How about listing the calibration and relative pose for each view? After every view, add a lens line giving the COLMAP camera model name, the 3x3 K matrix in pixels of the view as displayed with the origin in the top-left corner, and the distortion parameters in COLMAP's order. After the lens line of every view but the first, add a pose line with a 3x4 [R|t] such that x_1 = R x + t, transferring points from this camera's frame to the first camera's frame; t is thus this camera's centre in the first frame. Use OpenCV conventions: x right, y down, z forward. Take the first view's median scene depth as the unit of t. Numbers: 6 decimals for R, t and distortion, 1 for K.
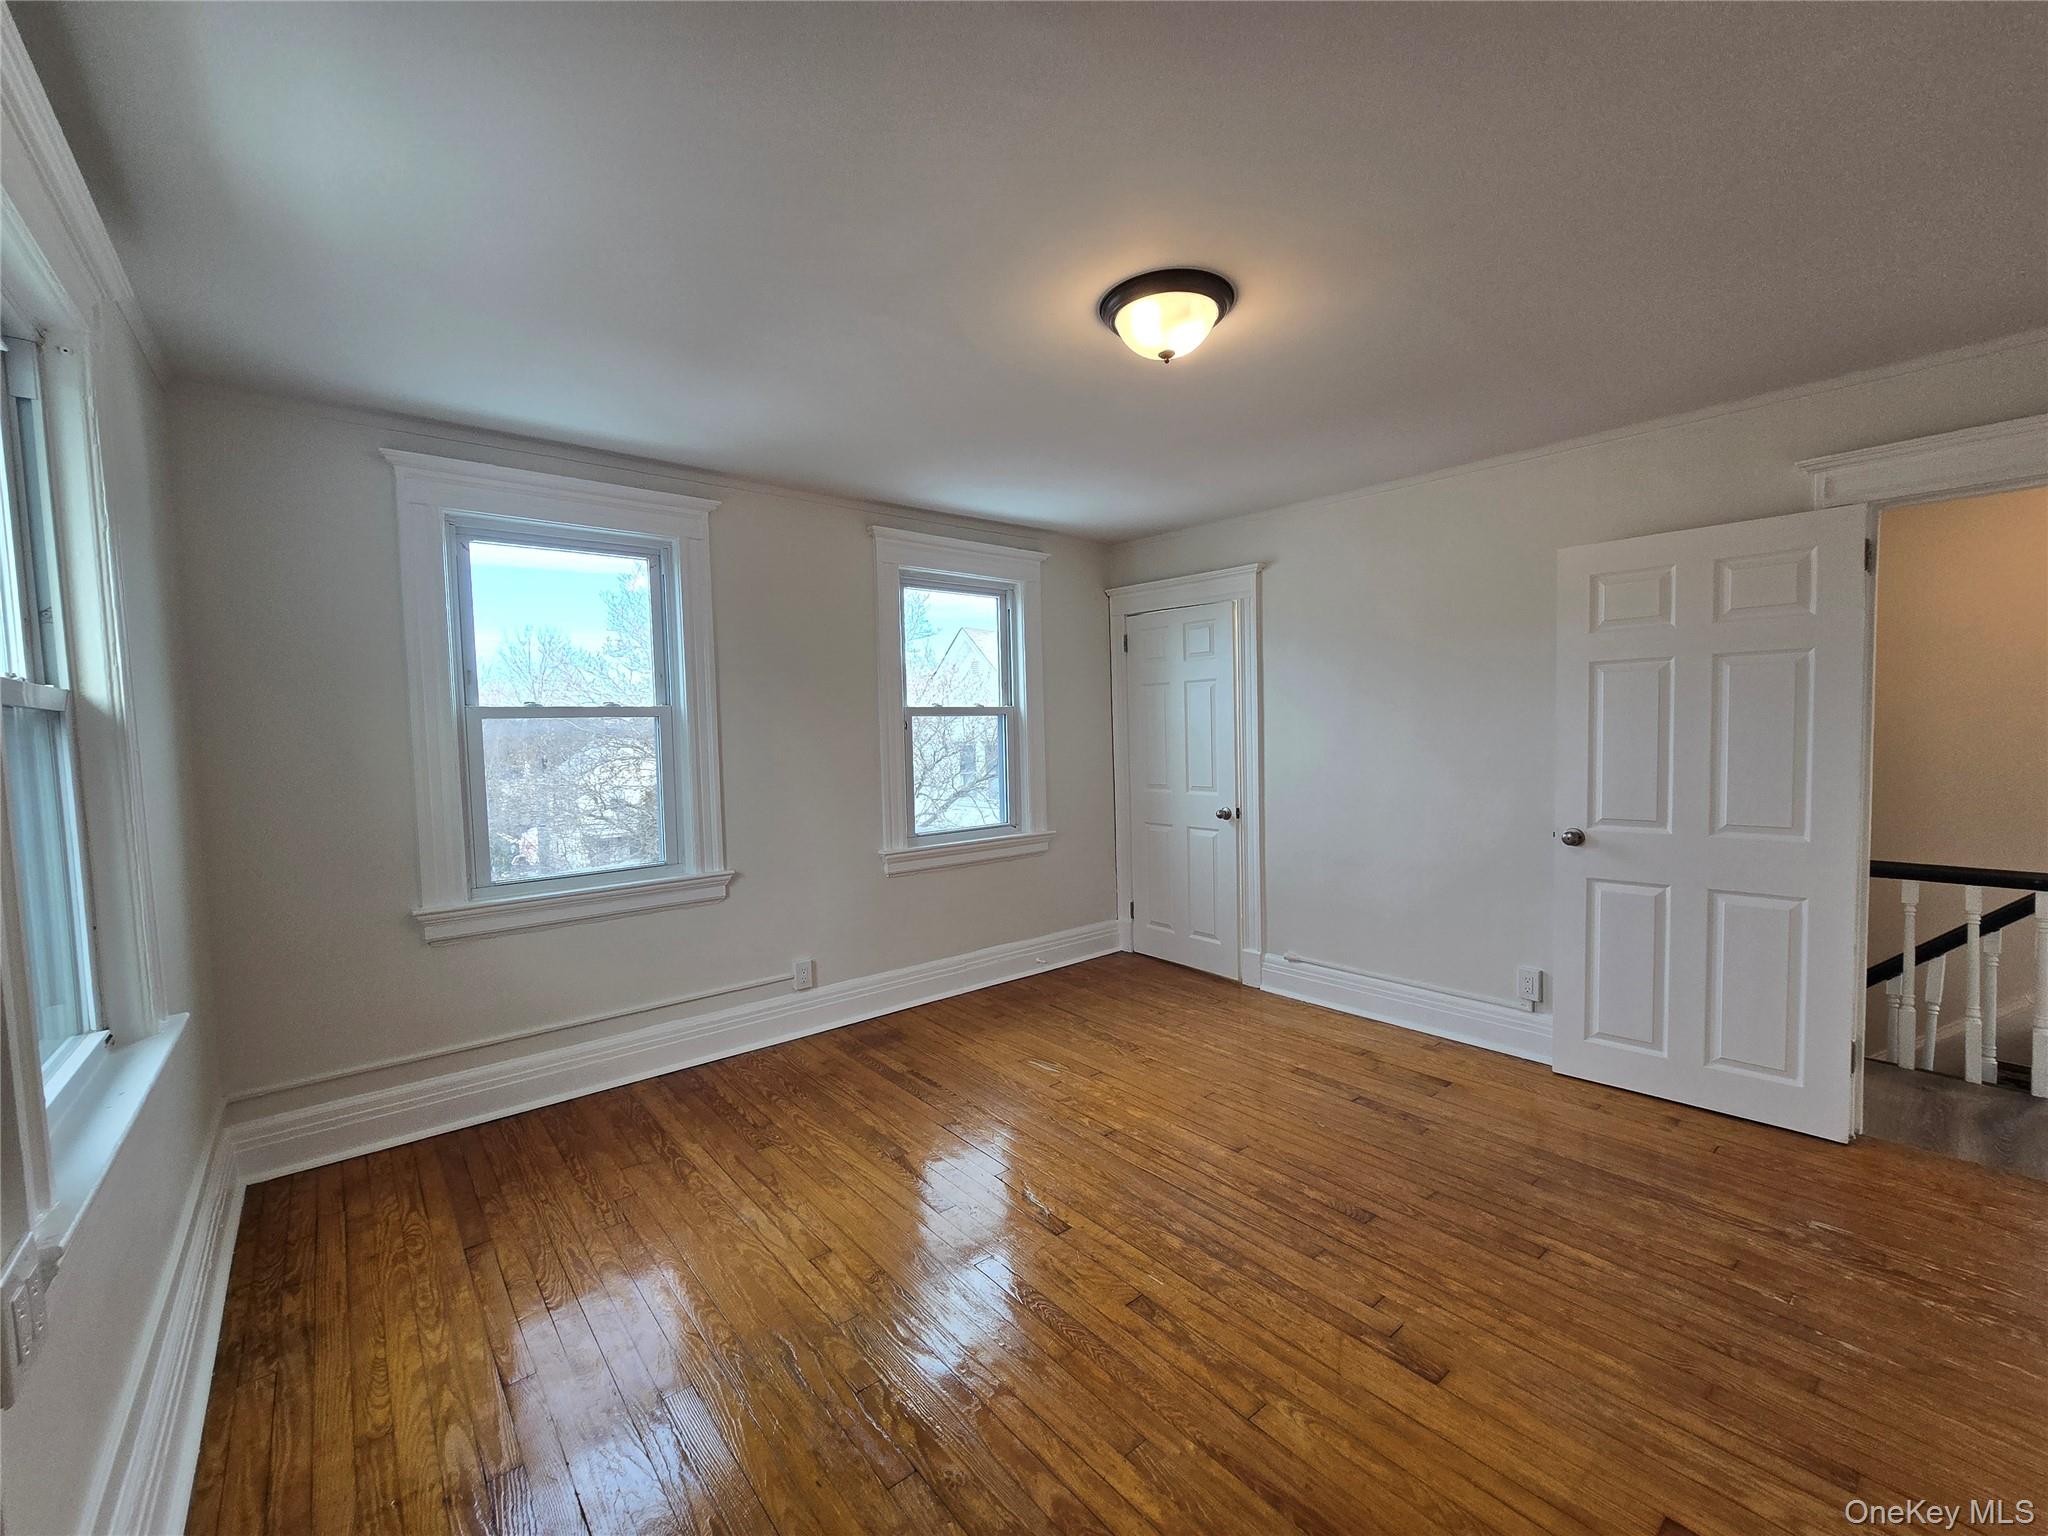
lens RADIAL K [[816.5, 0, 1030.0], [0, 816.5, 770.6], [0, 0, 1]] dist [-0.001499, 0.000218]
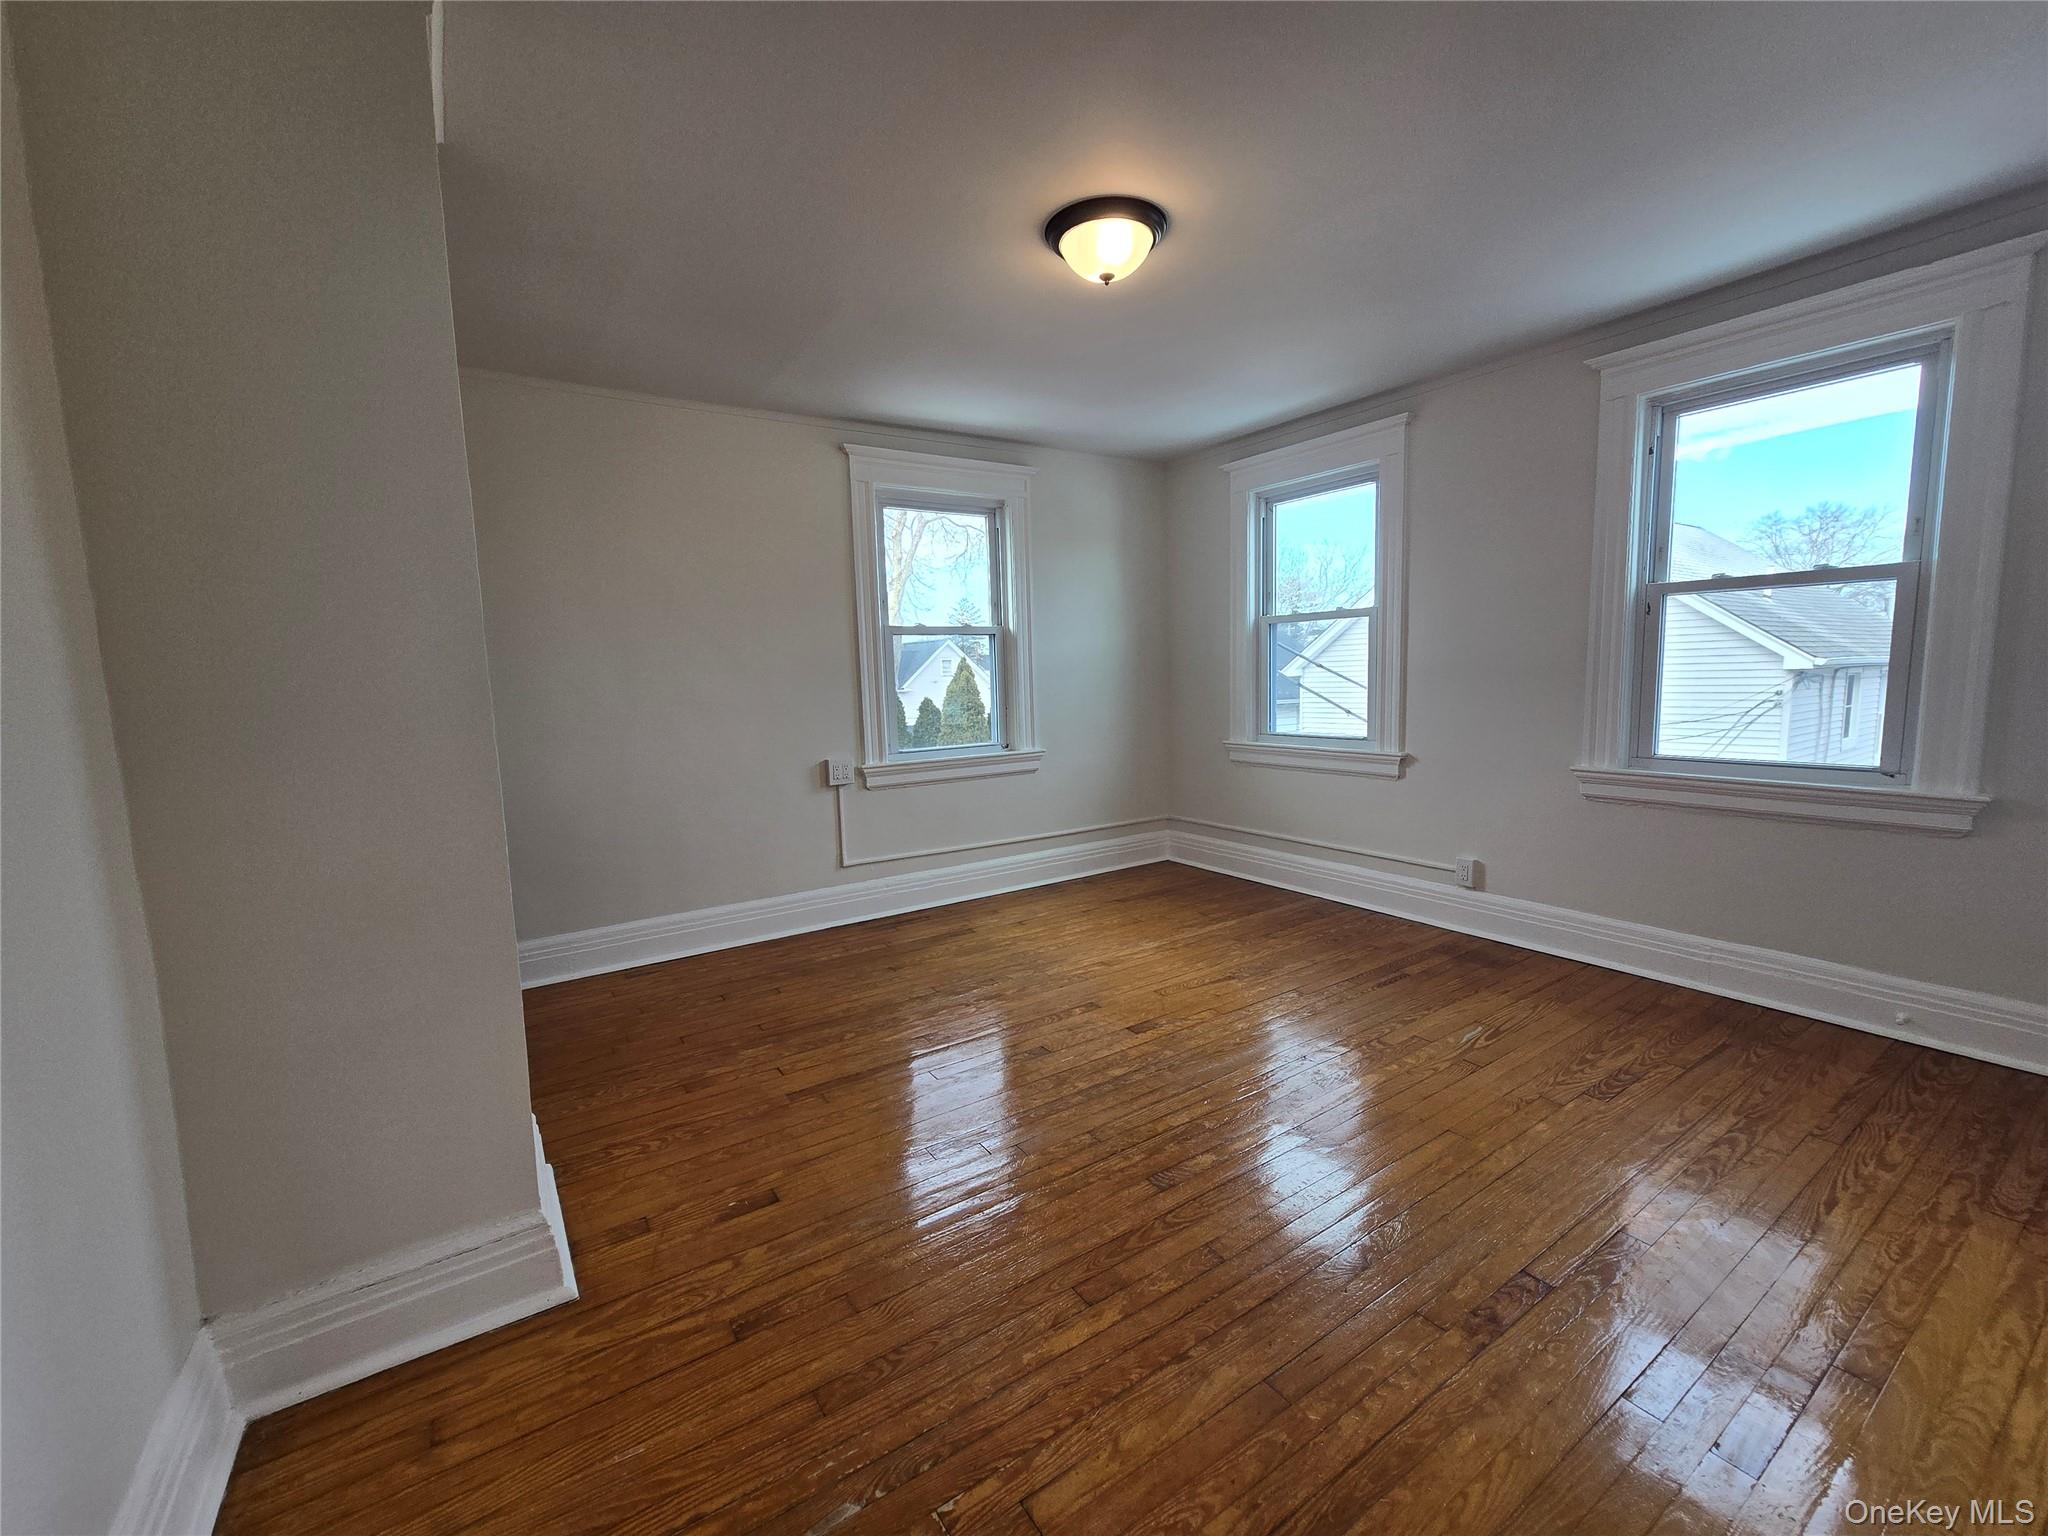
lens RADIAL K [[816.5, 0, 1030.0], [0, 816.5, 770.6], [0, 0, 1]] dist [-0.001499, 0.000218]
pose [[-0.079824, 0.147222, -0.985877, 0.865497], [-0.019037, 0.988628, 0.149175, -0.012112], [0.996627, 0.030676, -0.076114, 0.649555]]
